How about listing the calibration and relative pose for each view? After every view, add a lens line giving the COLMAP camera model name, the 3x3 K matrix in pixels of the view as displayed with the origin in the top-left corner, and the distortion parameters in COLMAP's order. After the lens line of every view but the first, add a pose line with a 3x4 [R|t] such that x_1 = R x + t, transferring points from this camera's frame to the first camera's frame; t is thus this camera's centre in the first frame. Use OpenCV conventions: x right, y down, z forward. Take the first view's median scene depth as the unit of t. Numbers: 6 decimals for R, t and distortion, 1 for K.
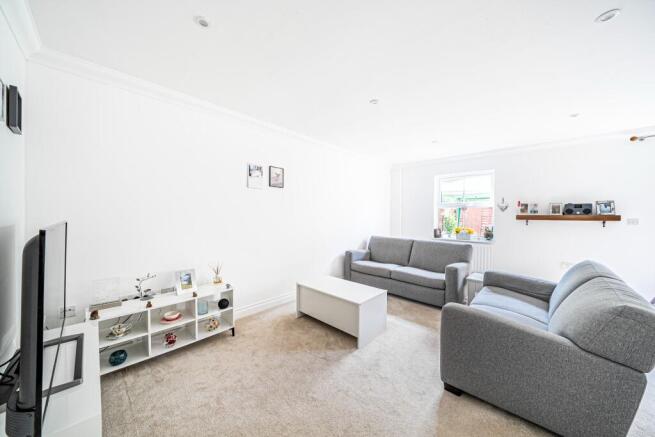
lens RADIAL K [[225.5, 0, 326.0], [0, 225.5, 217.4], [0, 0, 1]] dist [-0.019933, 0.000188]
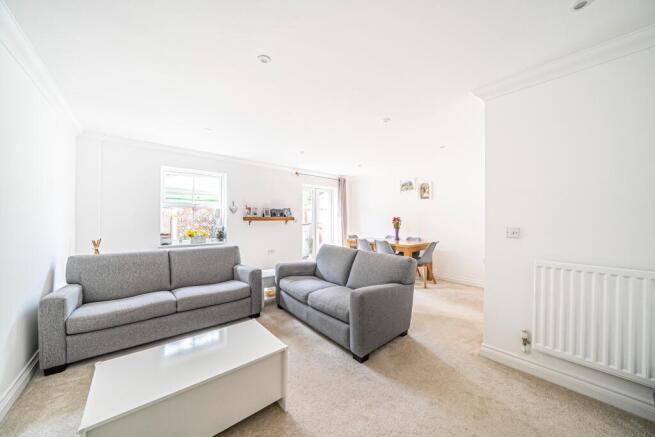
lens RADIAL K [[225.5, 0, 326.0], [0, 225.5, 217.4], [0, 0, 1]] dist [-0.019933, 0.000188]
pose [[0.102134, -0.002403, 0.994768, -0.298786], [0.002360, 0.999995, 0.002174, -0.008379], [-0.994768, 0.002126, 0.102139, 0.465470]]
